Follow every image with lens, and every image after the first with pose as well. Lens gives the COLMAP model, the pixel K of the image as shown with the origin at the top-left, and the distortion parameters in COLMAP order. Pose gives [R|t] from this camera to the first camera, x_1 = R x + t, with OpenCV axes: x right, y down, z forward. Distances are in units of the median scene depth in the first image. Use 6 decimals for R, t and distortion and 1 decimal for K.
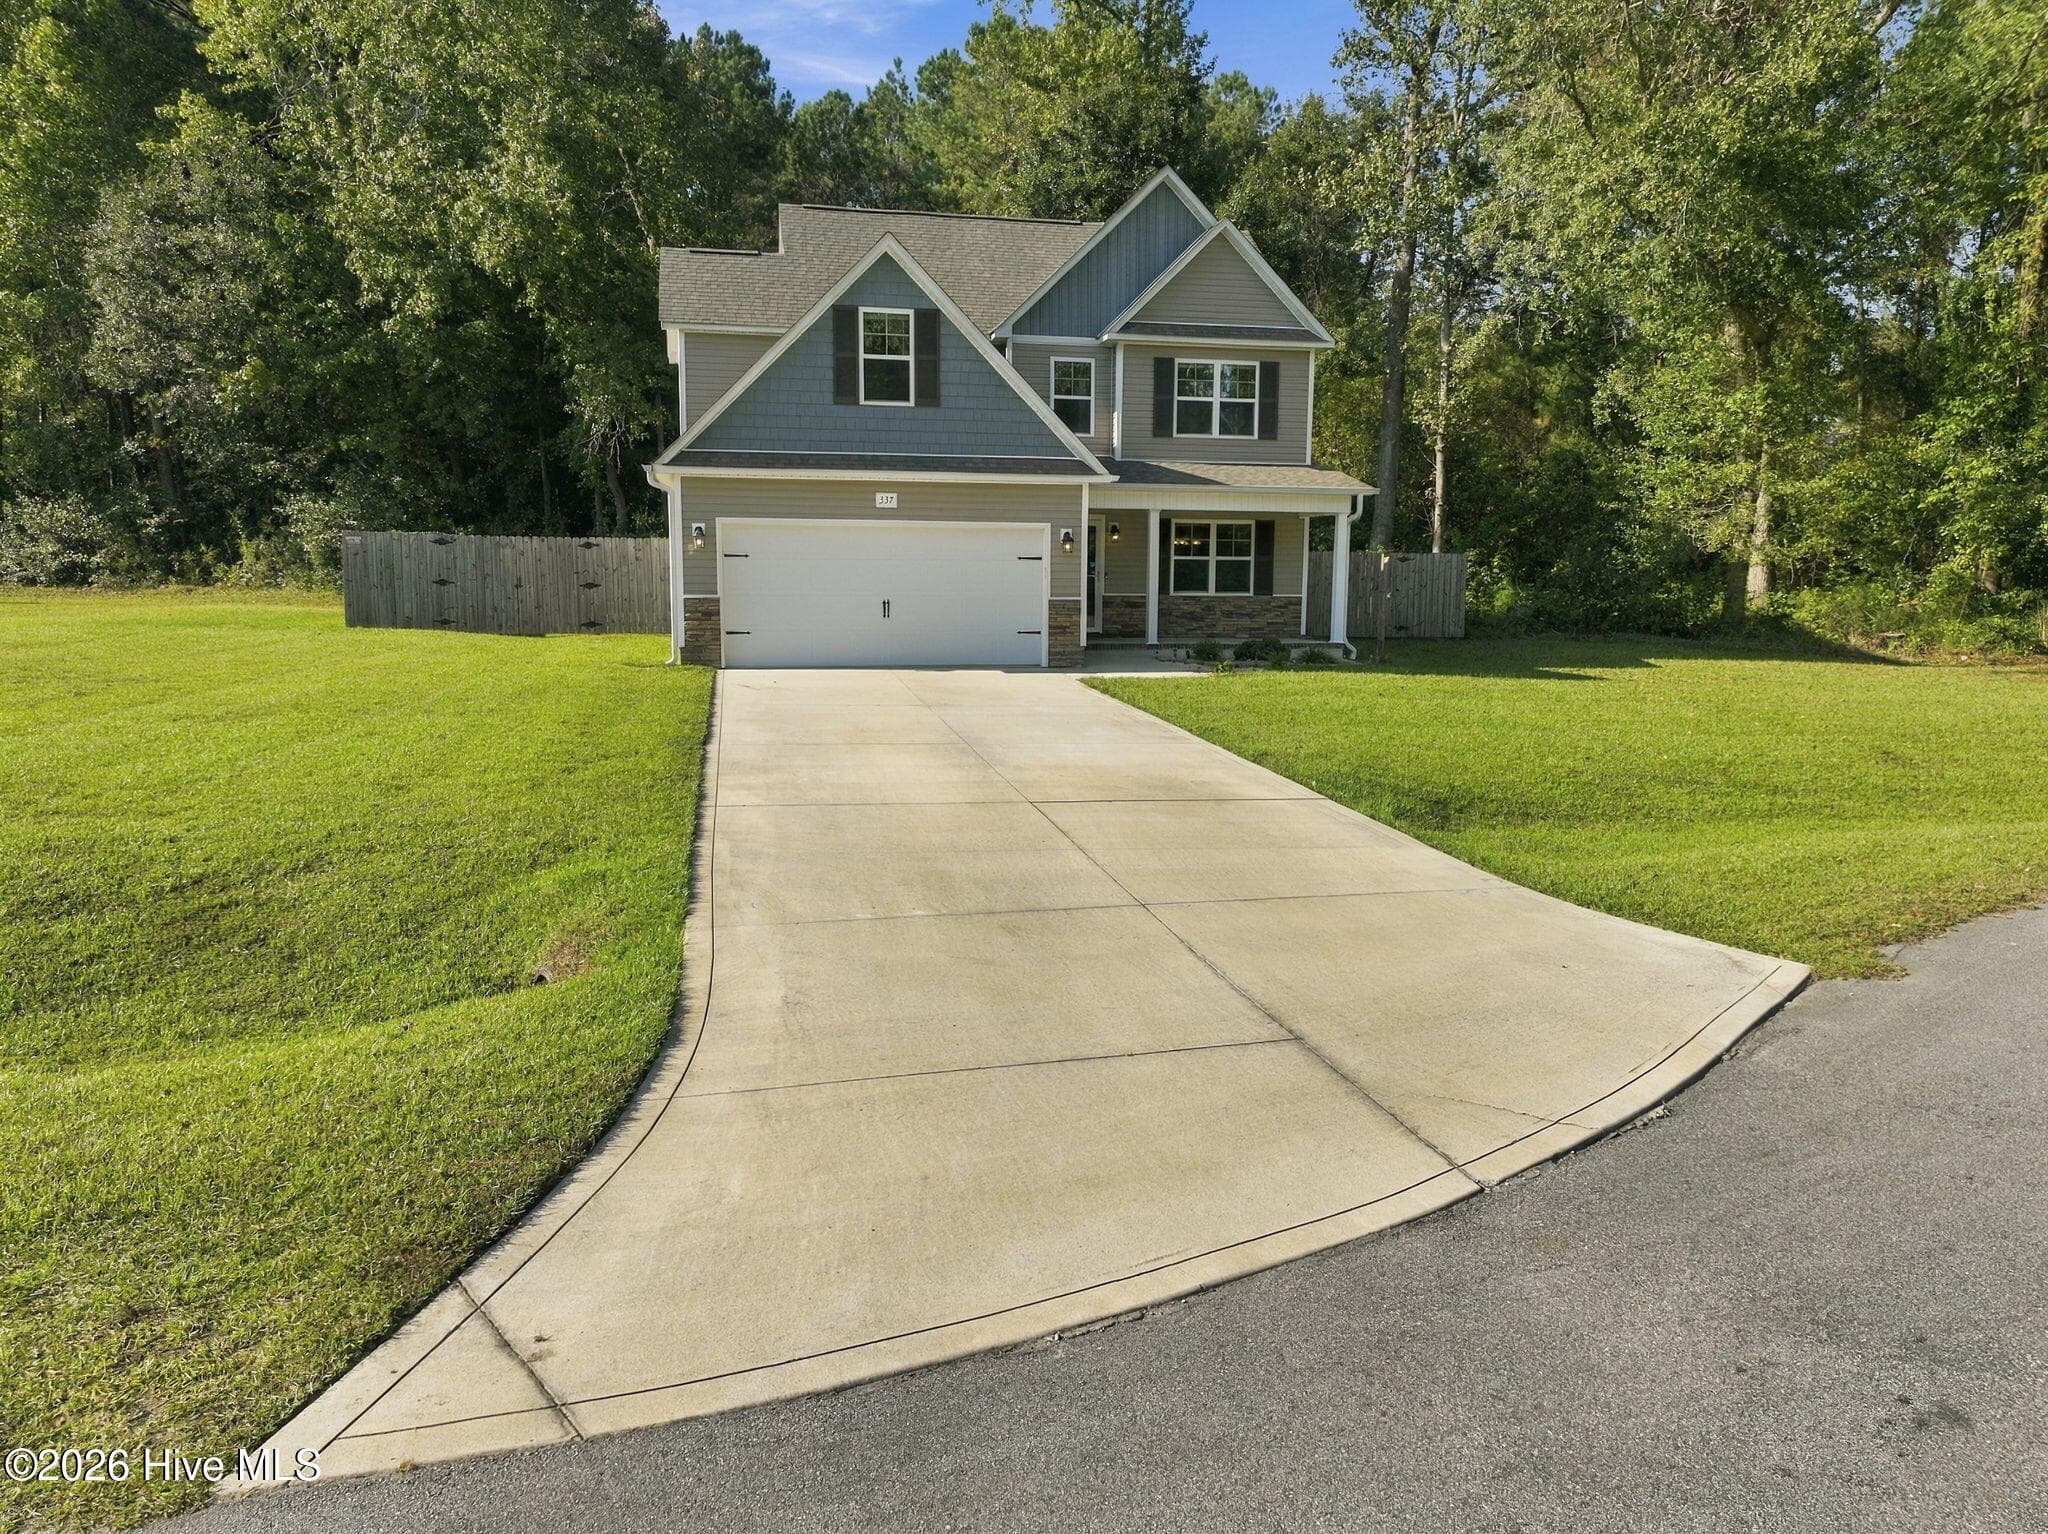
lens RADIAL K [[1444.0, 0, 1033.6], [0, 1444.0, 775.1], [0, 0, 1]] dist [0.015848, 0.001376]
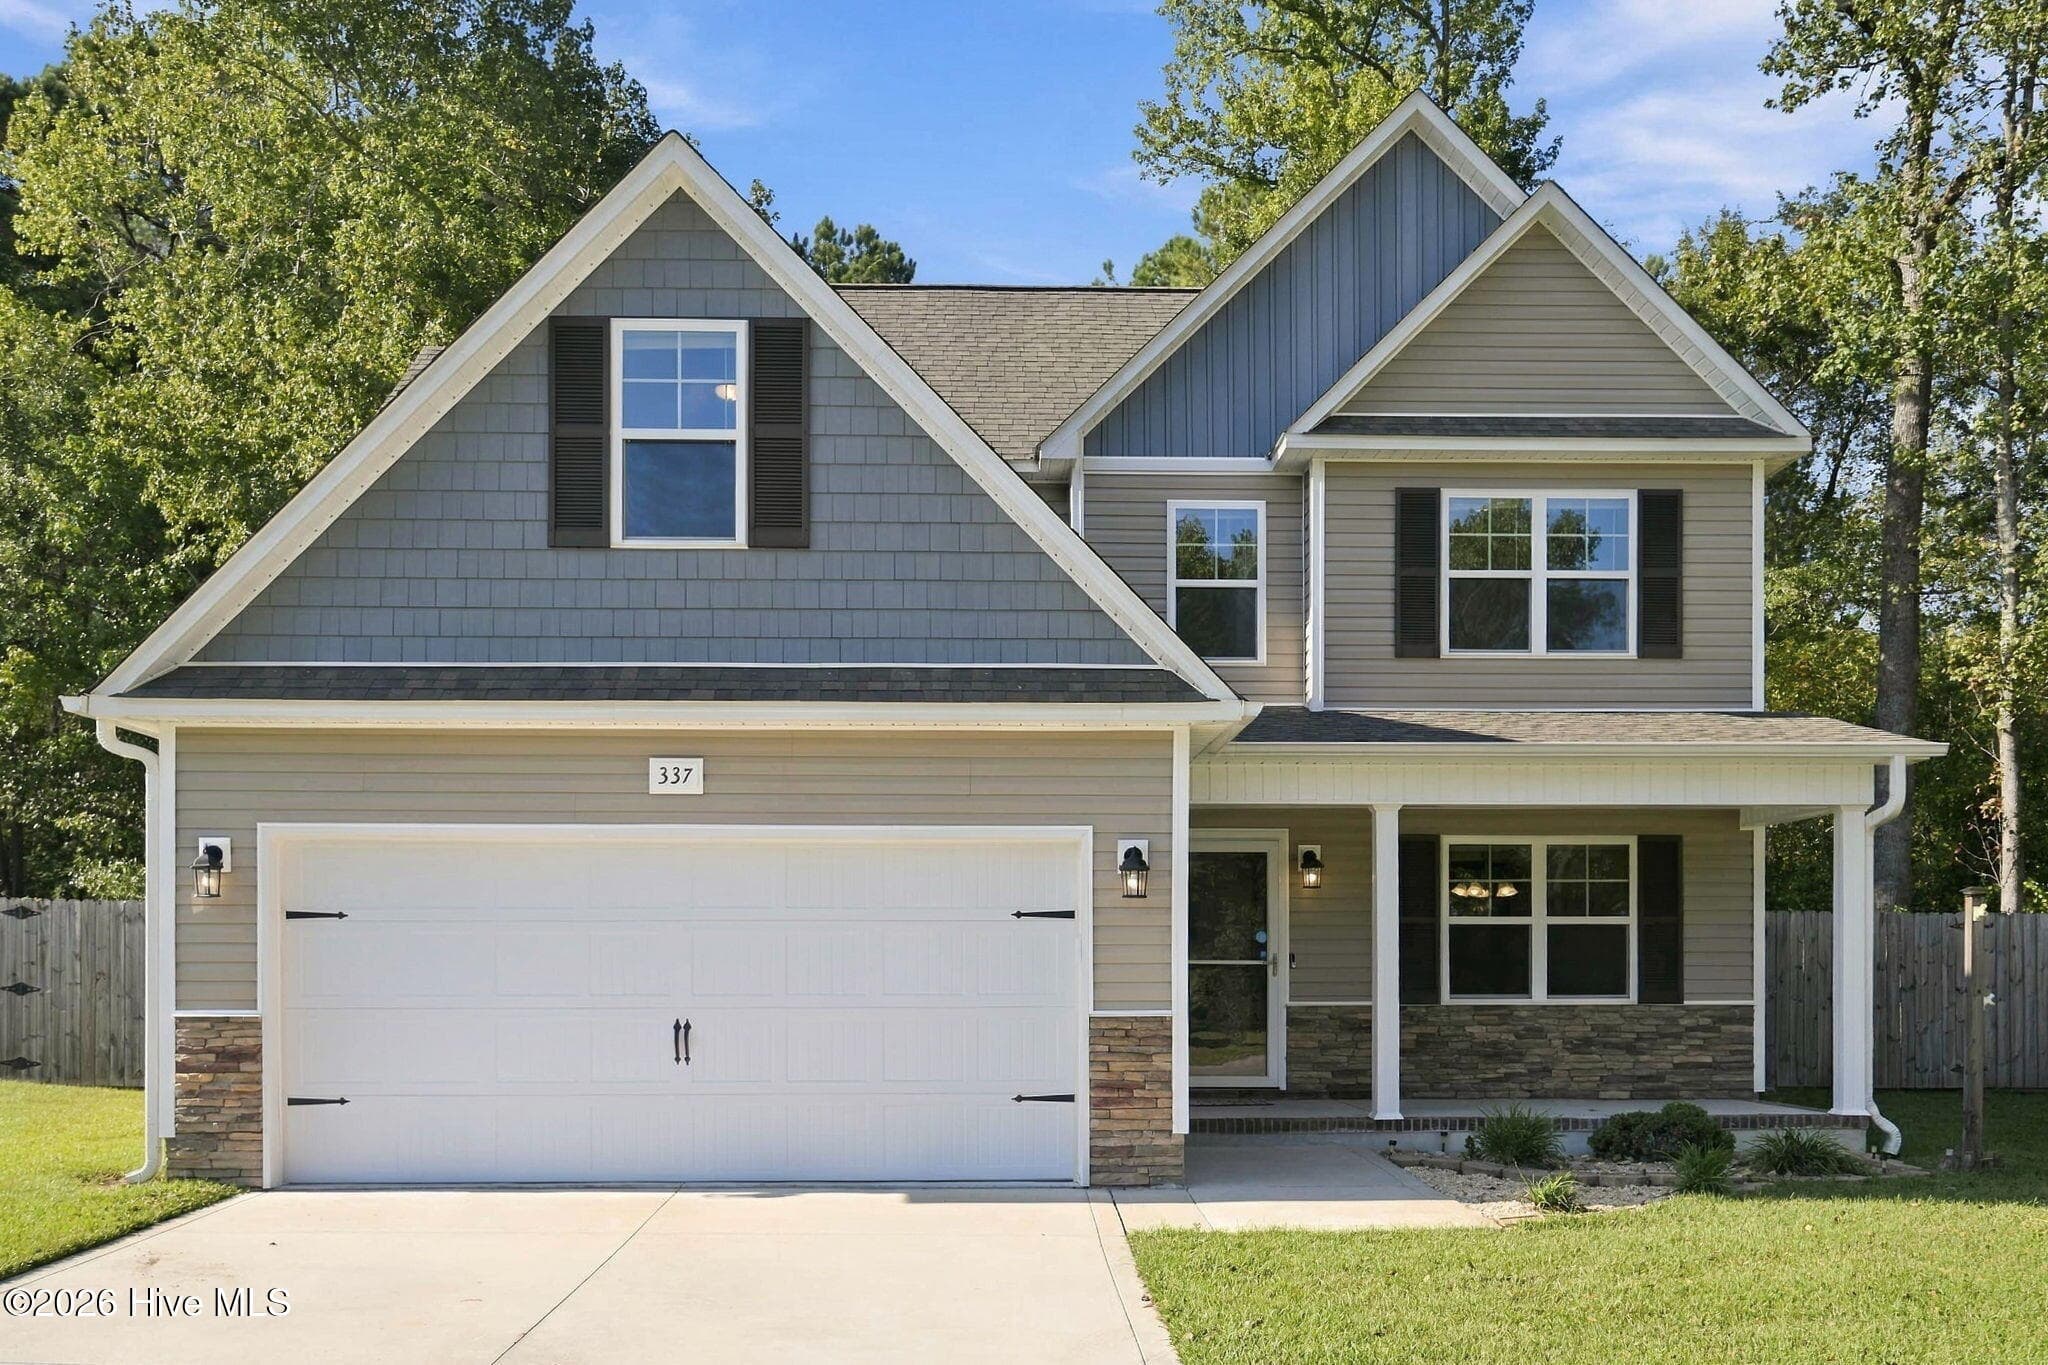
lens RADIAL K [[1835.0, 0, 1023.6], [0, 1835.0, 972.6], [0, 0, 1]] dist [0.009744, -0.002263]
pose [[0.983323, -0.009229, -0.181631, 0.074506], [-0.016585, 0.990000, -0.140089, -0.055450], [0.181108, 0.140765, 0.973337, 0.447785]]
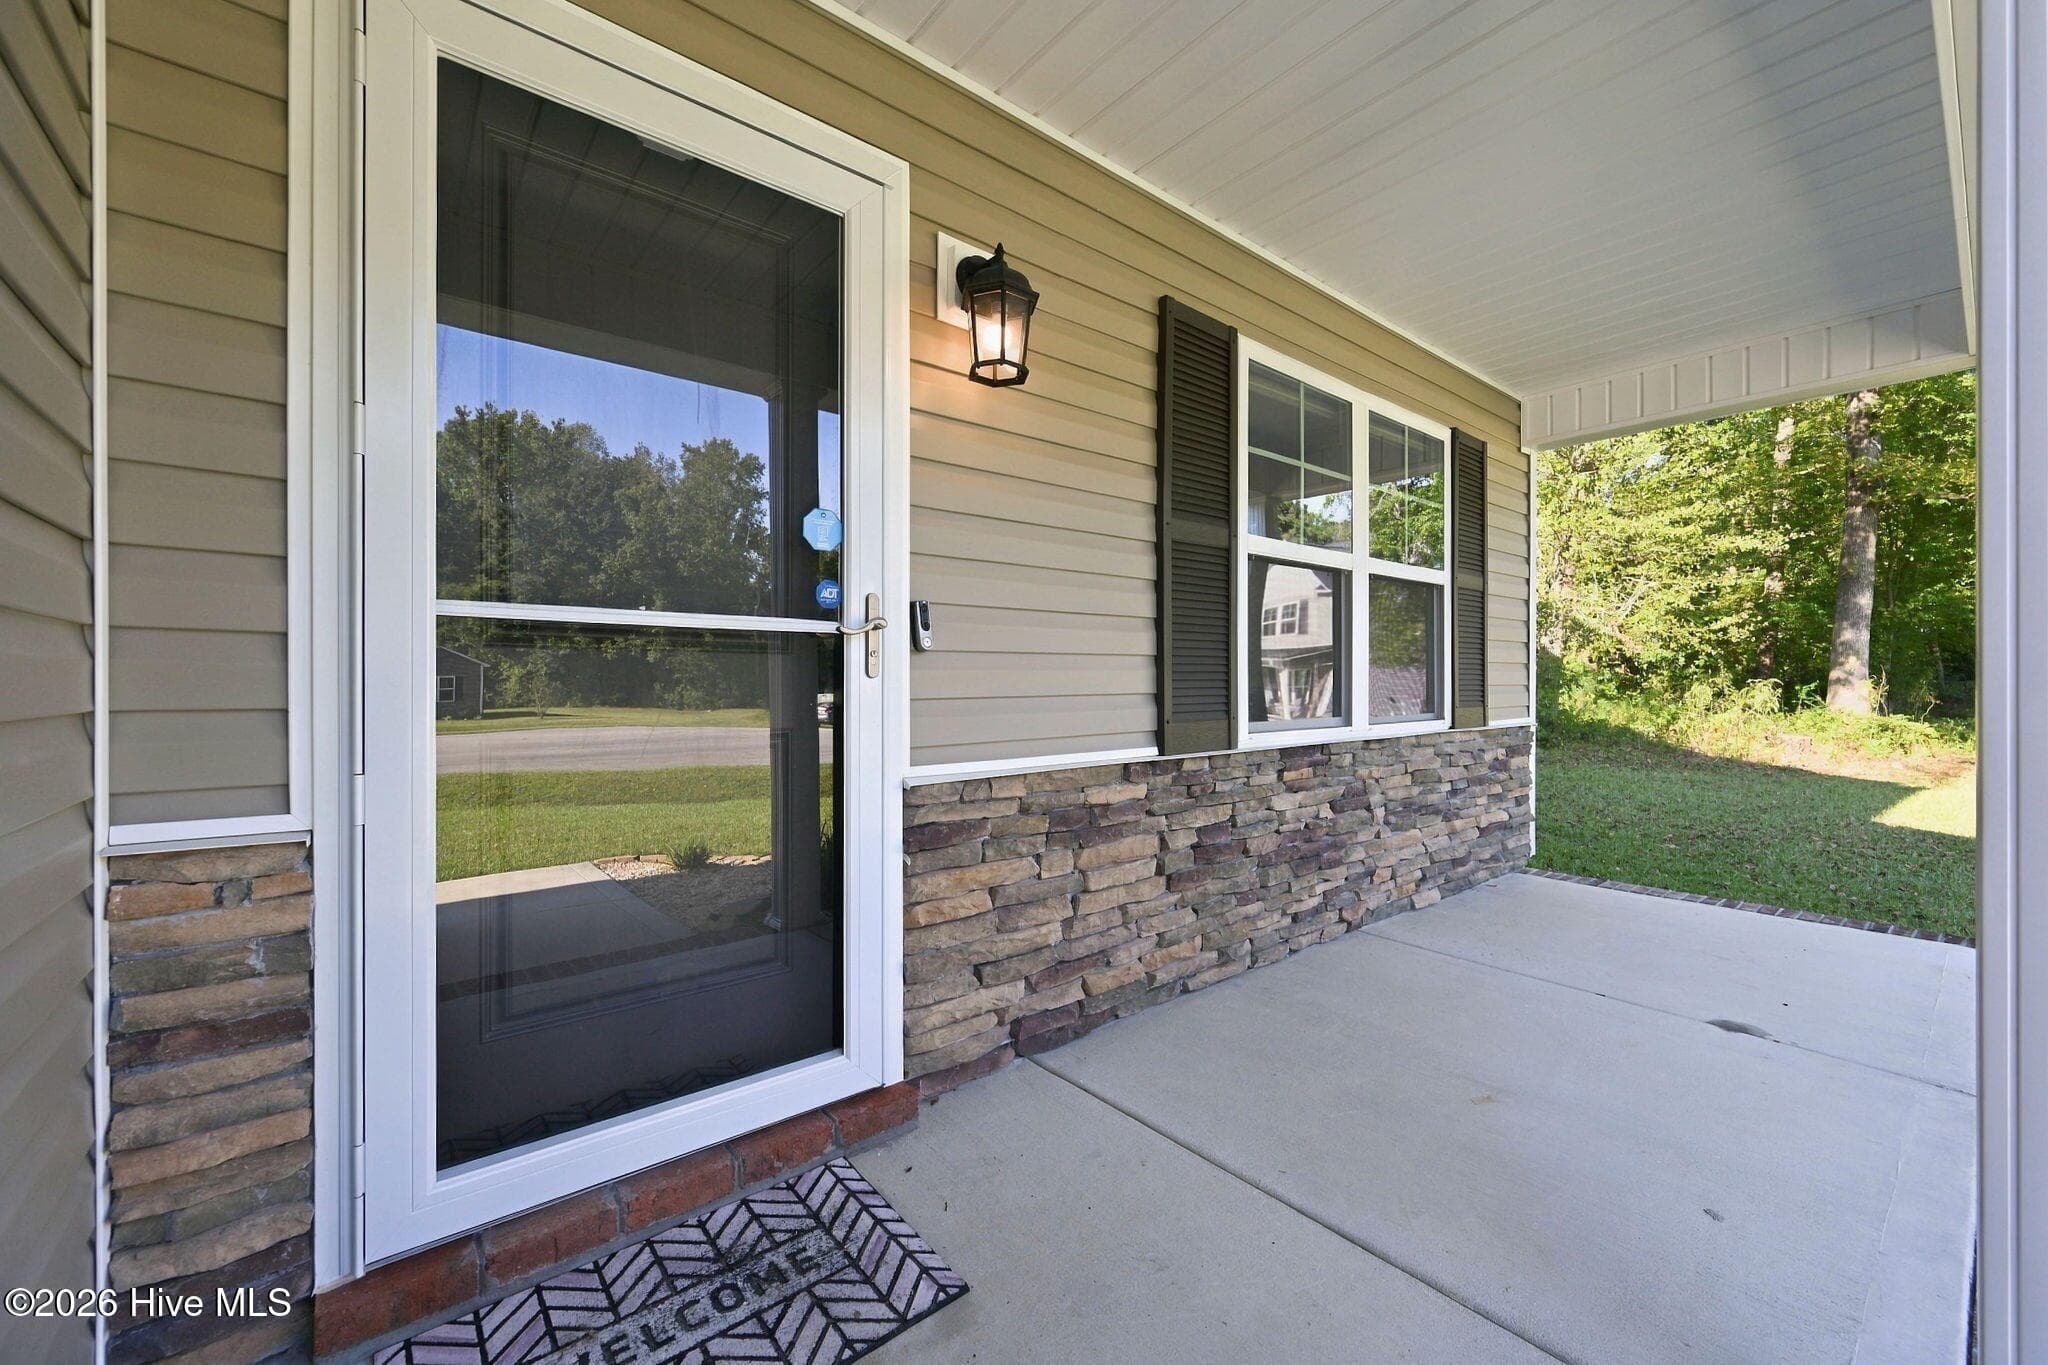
lens RADIAL K [[818.3, 0, 1032.8], [0, 818.3, 682.8], [0, 0, 1]] dist [0.001581, 0.000179]
pose [[0.885330, -0.009620, 0.464864, 0.025940], [0.071114, 0.990825, -0.114931, -0.129321], [-0.459494, 0.134810, 0.877891, 0.972198]]
